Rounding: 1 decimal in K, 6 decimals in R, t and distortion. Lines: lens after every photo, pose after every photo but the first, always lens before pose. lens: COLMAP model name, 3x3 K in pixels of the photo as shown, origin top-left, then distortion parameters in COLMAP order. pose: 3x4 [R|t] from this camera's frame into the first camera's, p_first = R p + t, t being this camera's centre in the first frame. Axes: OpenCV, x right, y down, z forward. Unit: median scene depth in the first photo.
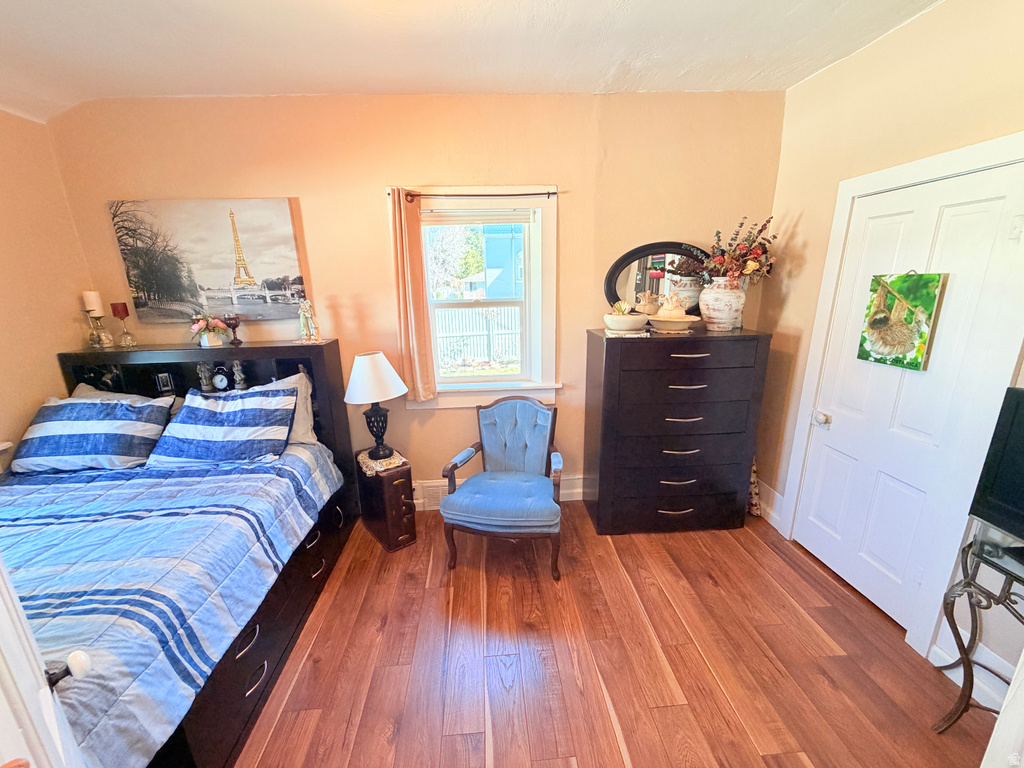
lens RADIAL K [[407.2, 0, 509.4], [0, 407.2, 384.6], [0, 0, 1]] dist [0.001915, -0.000001]
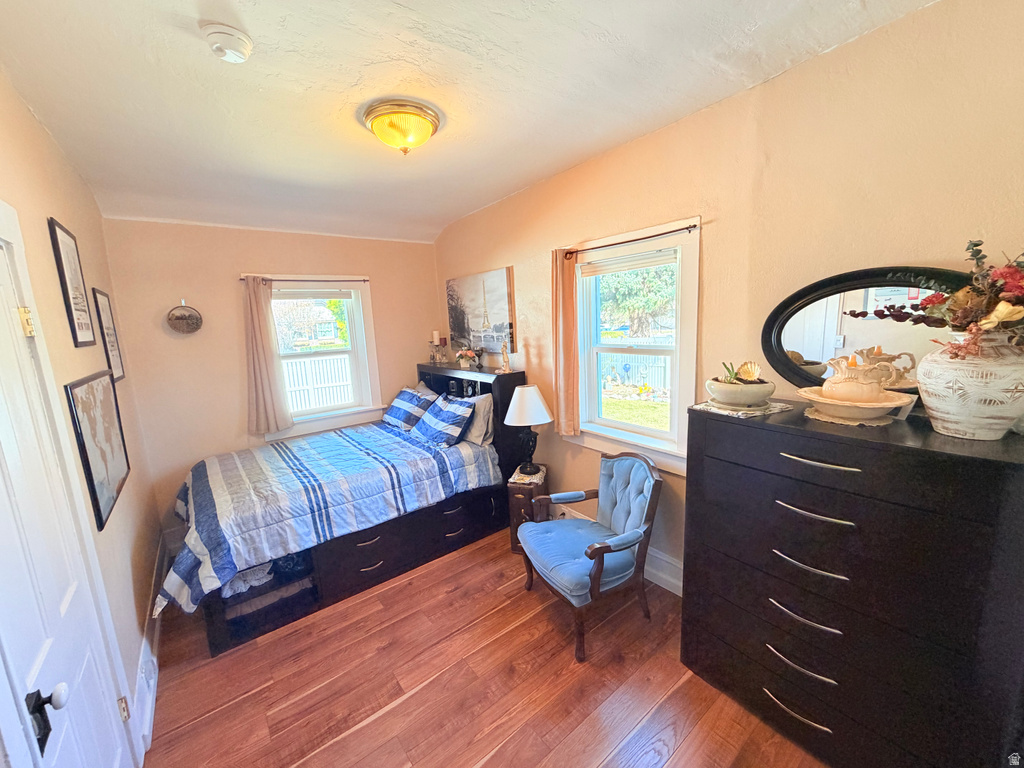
lens RADIAL K [[407.2, 0, 509.4], [0, 407.2, 384.6], [0, 0, 1]] dist [0.001915, -0.000001]
pose [[0.556025, 0.132579, -0.820524, 0.643638], [-0.171050, 0.984318, 0.043133, -0.127322], [0.813374, 0.116367, 0.569983, 0.266725]]
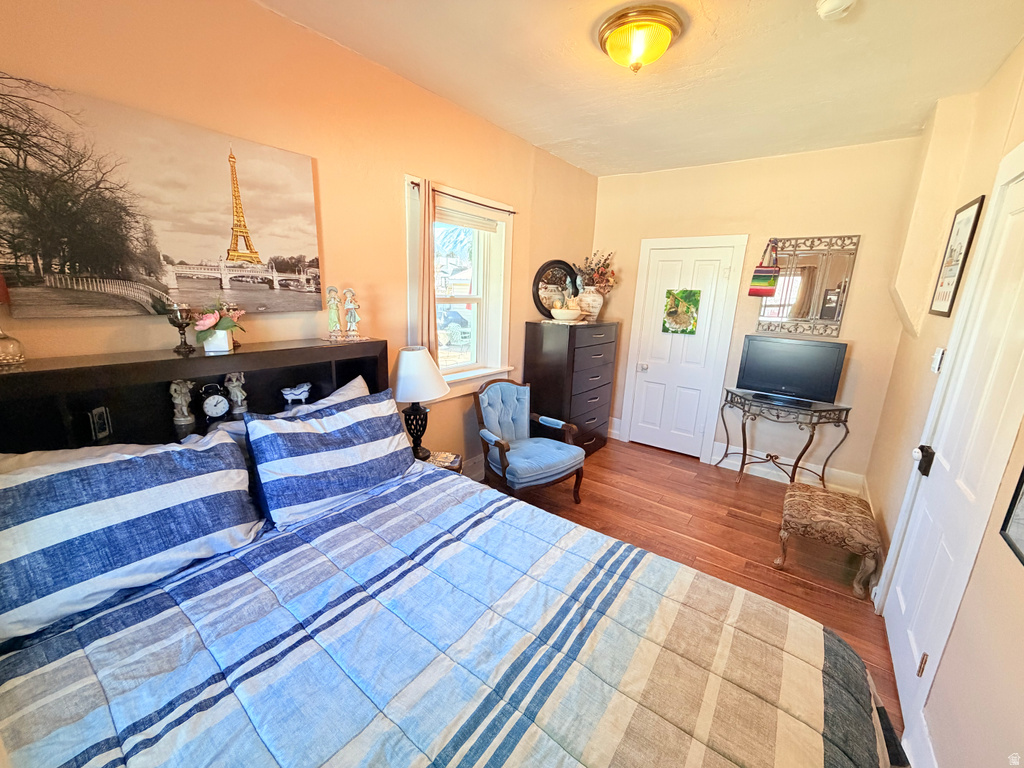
lens RADIAL K [[407.2, 0, 509.4], [0, 407.2, 384.6], [0, 0, 1]] dist [0.001915, -0.000001]
pose [[0.654257, -0.127161, 0.745505, -0.929384], [0.140281, 0.989061, 0.045594, -0.005552], [-0.743148, 0.074750, 0.664939, 0.222897]]
